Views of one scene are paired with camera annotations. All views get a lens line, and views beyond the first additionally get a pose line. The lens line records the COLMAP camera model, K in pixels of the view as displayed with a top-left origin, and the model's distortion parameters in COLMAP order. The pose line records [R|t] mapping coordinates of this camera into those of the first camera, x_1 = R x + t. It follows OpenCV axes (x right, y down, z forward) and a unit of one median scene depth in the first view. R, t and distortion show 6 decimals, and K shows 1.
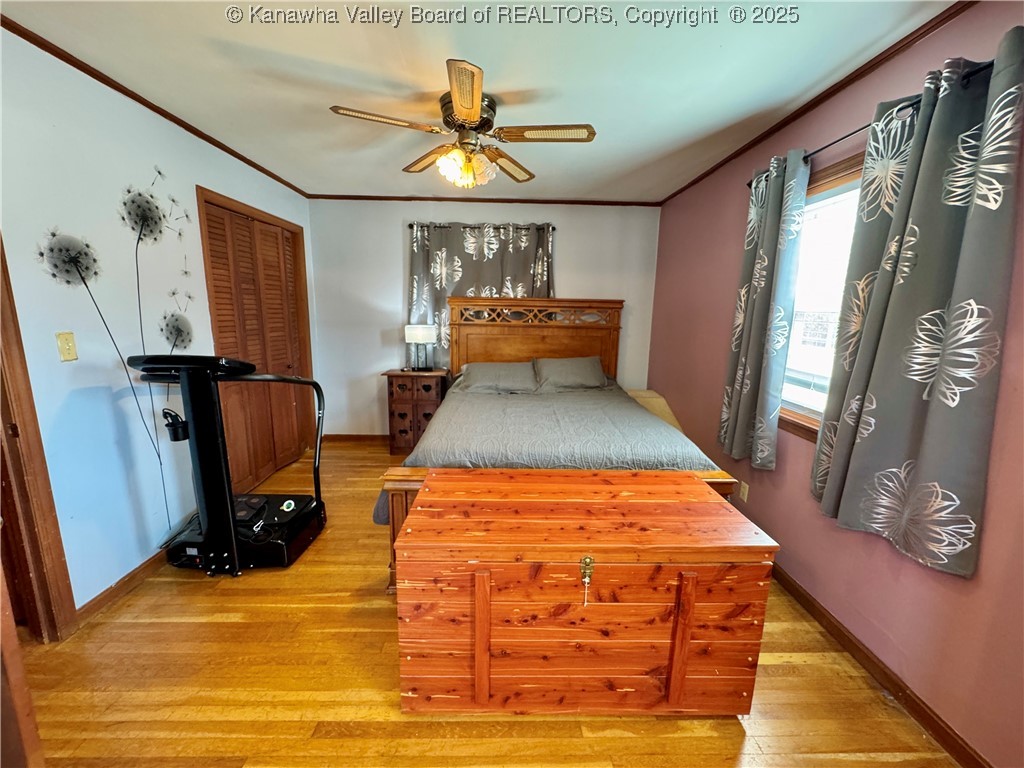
lens RADIAL K [[407.4, 0, 512.0], [0, 407.4, 384.0], [0, 0, 1]] dist [0.000209, -0.000534]
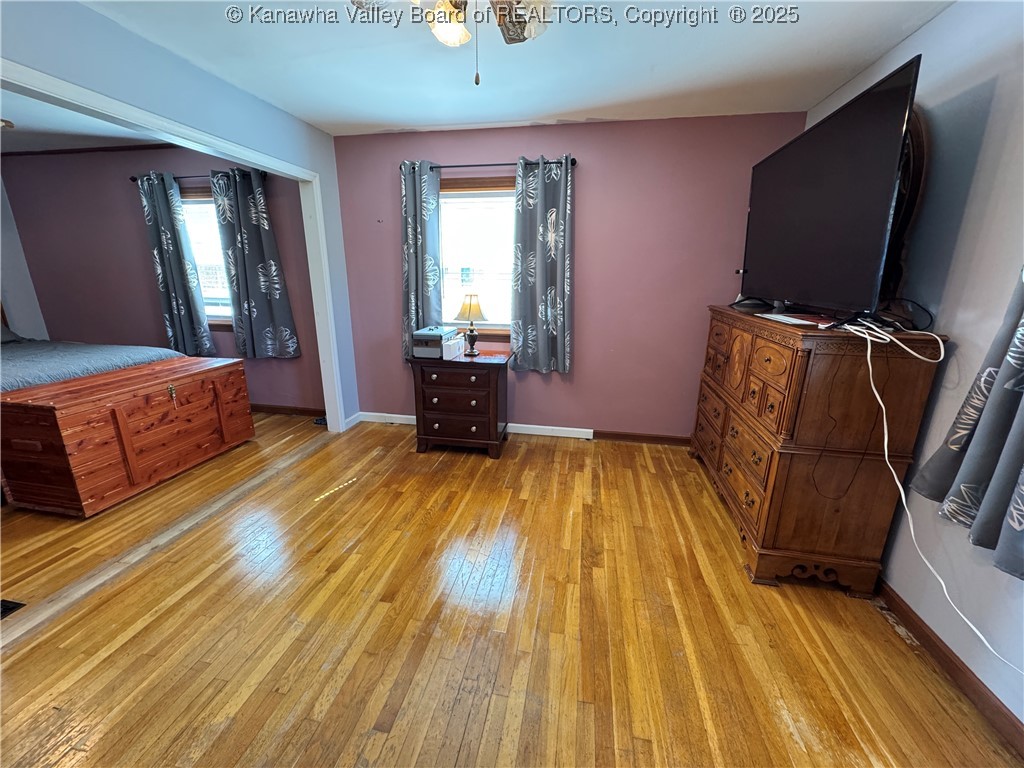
lens RADIAL K [[407.4, 0, 512.0], [0, 407.4, 384.0], [0, 0, 1]] dist [0.000209, -0.000534]
pose [[0.202436, -0.274205, 0.940123, -1.329173], [0.175345, 0.954634, 0.240681, 0.210877], [-0.963470, 0.116124, 0.241333, -1.113189]]
